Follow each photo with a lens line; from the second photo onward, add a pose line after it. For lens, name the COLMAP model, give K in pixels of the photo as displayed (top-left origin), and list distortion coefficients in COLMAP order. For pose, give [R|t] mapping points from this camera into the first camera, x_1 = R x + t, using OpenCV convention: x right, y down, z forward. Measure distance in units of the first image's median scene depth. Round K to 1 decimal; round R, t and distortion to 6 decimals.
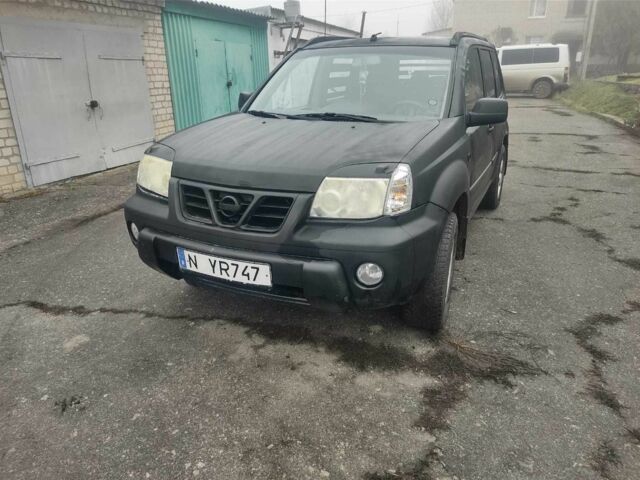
lens RADIAL K [[472.7, 0, 320.0], [0, 472.7, 240.0], [0, 0, 1]] dist [0.052357, -0.056077]
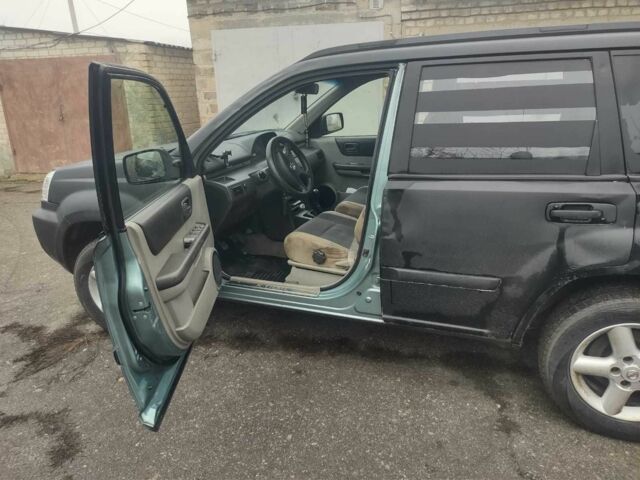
lens RADIAL K [[472.7, 0, 320.0], [0, 472.7, 240.0], [0, 0, 1]] dist [0.052357, -0.056077]
pose [[0.070366, 0.322461, -0.943964, 1.439665], [-0.312157, 0.905900, 0.286189, -0.546819], [0.947421, 0.274527, 0.164403, 1.377458]]
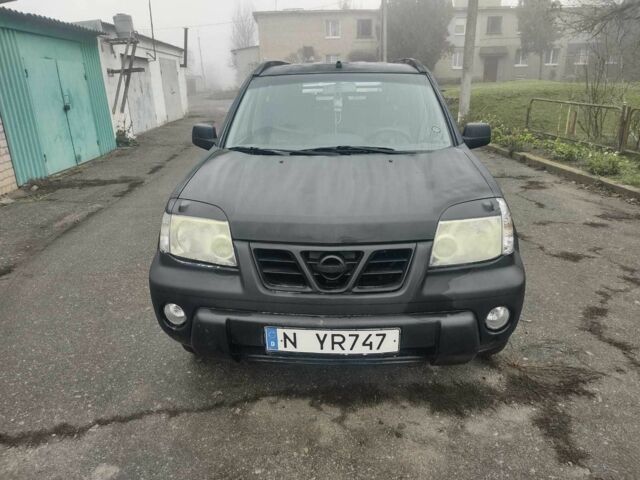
lens RADIAL K [[472.7, 0, 320.0], [0, 472.7, 240.0], [0, 0, 1]] dist [0.052357, -0.056077]
pose [[0.924416, -0.131884, 0.357858, -0.463985], [0.141773, 0.989898, -0.001412, -0.111706], [-0.354057, 0.052040, 0.933775, 0.195206]]
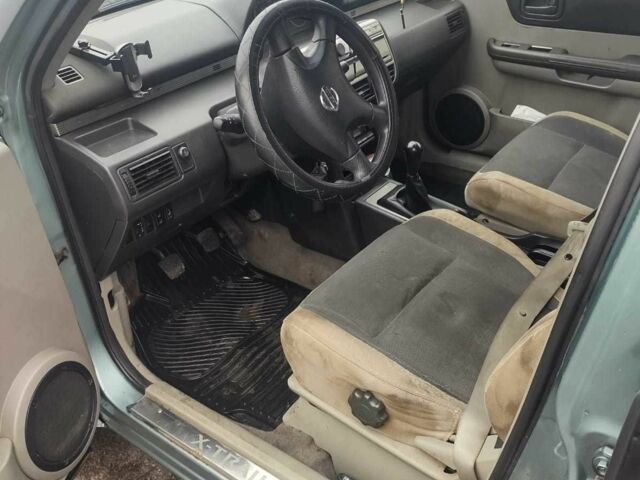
lens RADIAL K [[634.8, 0, 320.0], [0, 634.8, 240.0], [0, 0, 1]] dist [0.078465, -0.004394]
pose [[-0.188825, 0.523189, -0.831035, 0.784282], [-0.296455, 0.776405, 0.556156, -0.551423], [0.936194, 0.351380, 0.008497, 1.479818]]
